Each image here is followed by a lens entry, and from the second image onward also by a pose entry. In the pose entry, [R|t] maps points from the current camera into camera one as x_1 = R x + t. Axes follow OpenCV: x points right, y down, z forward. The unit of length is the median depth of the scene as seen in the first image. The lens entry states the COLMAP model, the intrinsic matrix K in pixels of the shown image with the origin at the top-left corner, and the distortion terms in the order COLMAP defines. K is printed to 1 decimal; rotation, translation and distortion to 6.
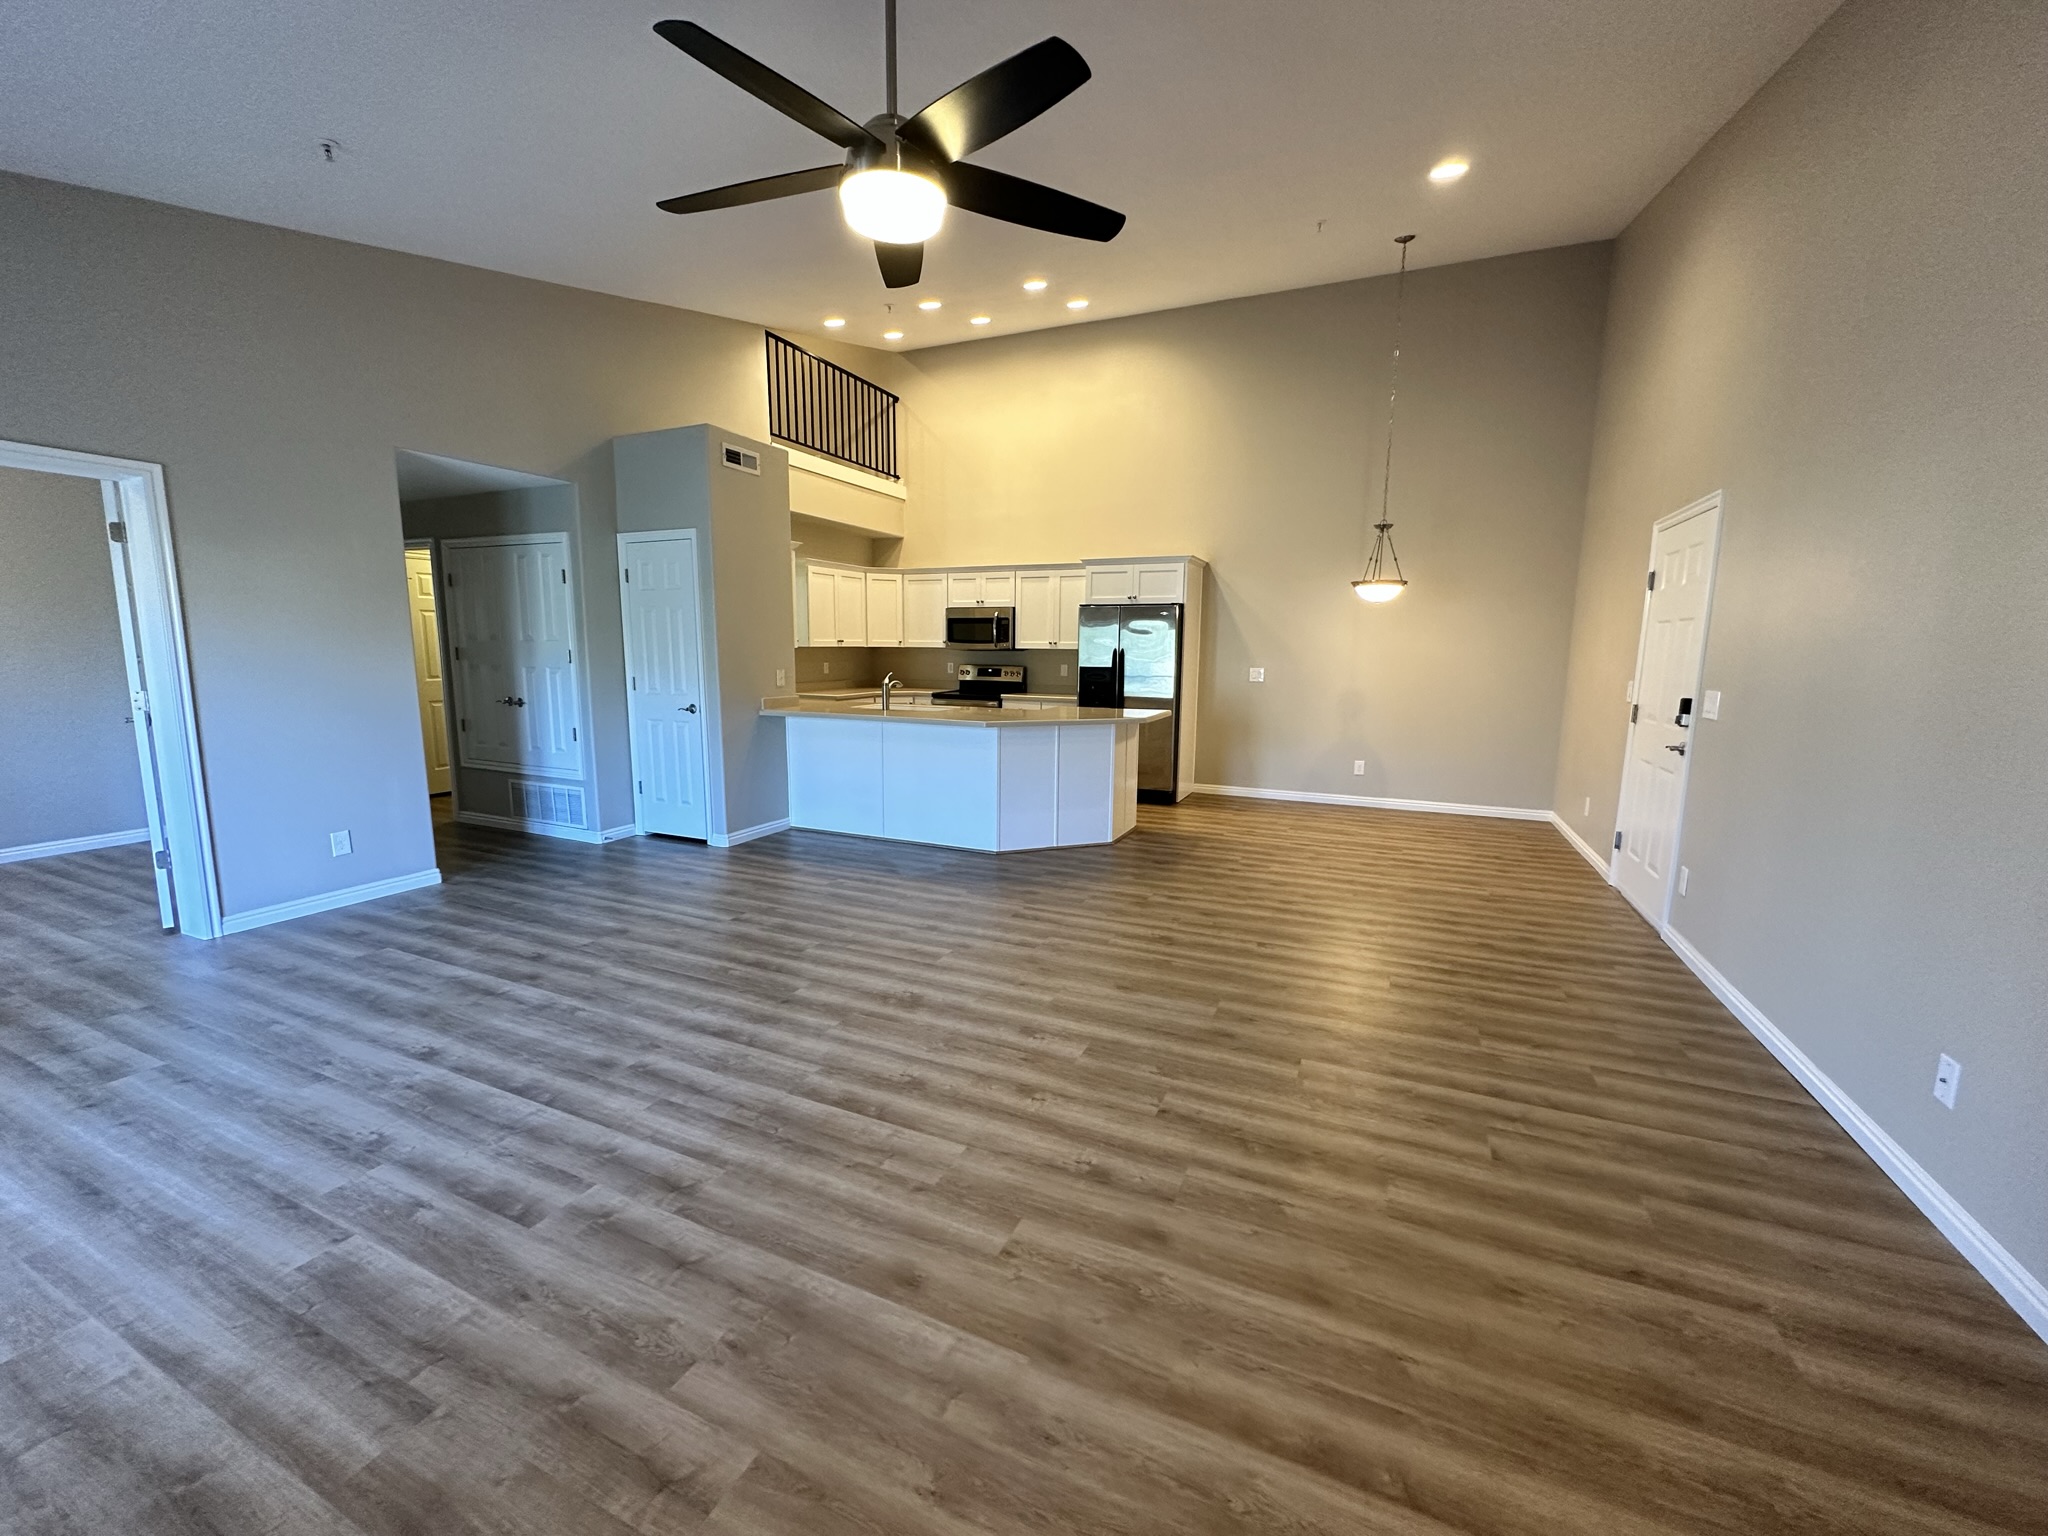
lens RADIAL K [[815.1, 0, 1020.7], [0, 815.1, 775.8], [0, 0, 1]] dist [-0.003937, 0.000620]
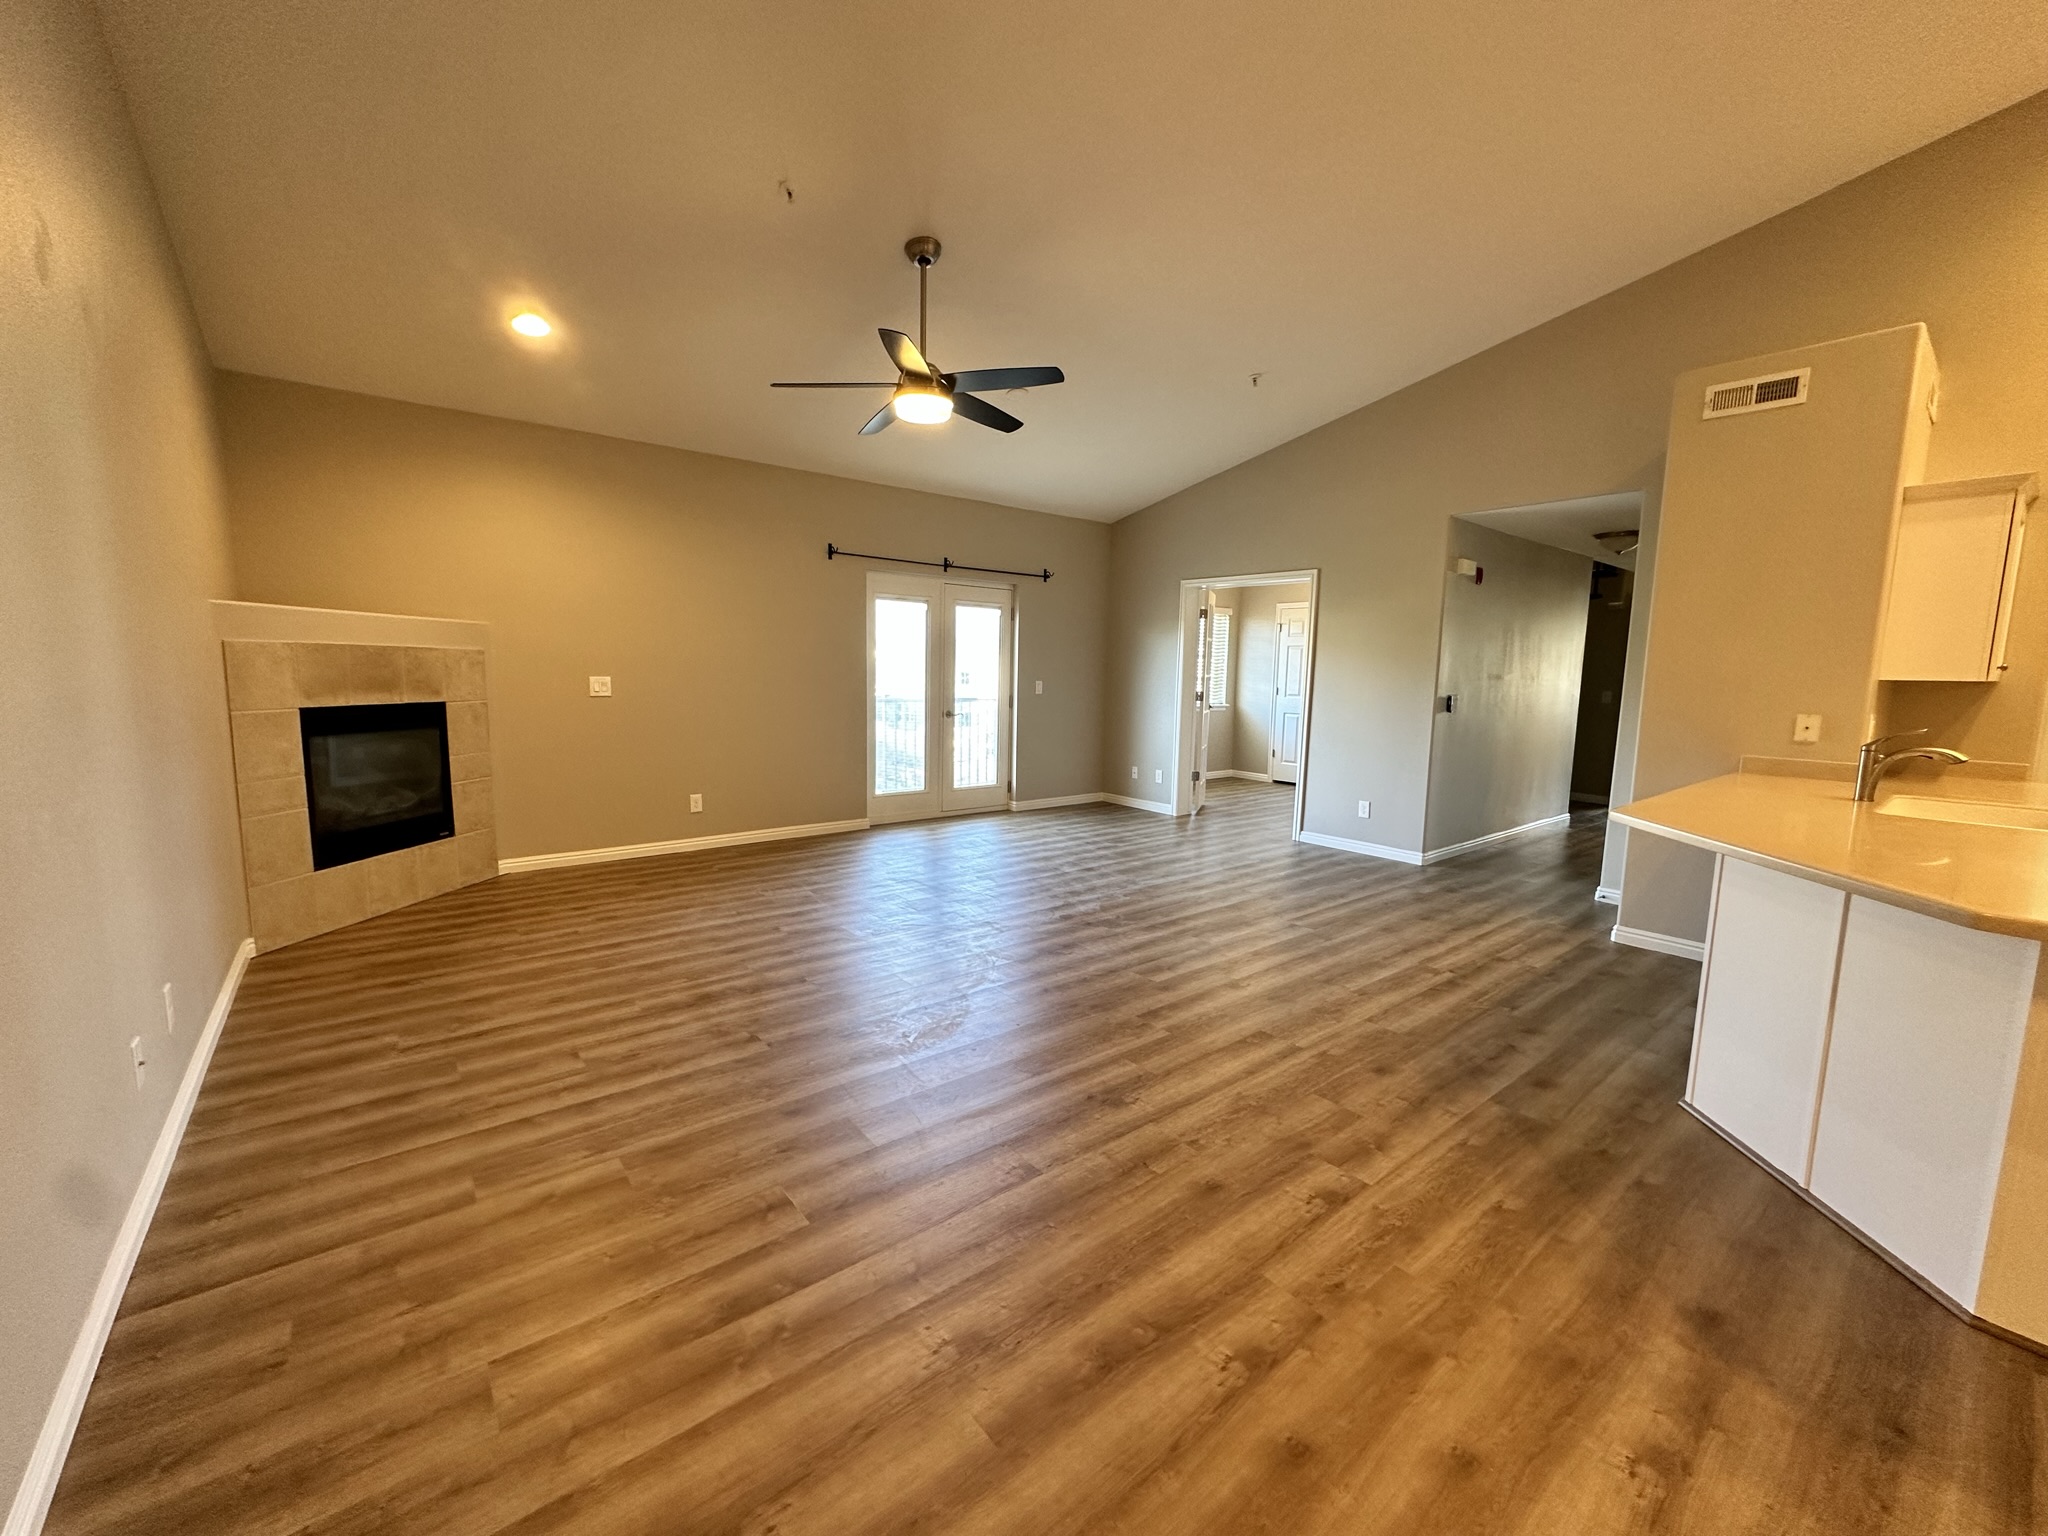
lens RADIAL K [[815.1, 0, 1024.3], [0, 815.1, 769.0], [0, 0, 1]] dist [-0.003937, 0.000620]
pose [[-0.450327, 0.092221, -0.888088, 1.033043], [-0.161394, 0.969859, 0.182551, -0.222004], [0.878156, 0.225540, -0.421870, 1.565855]]
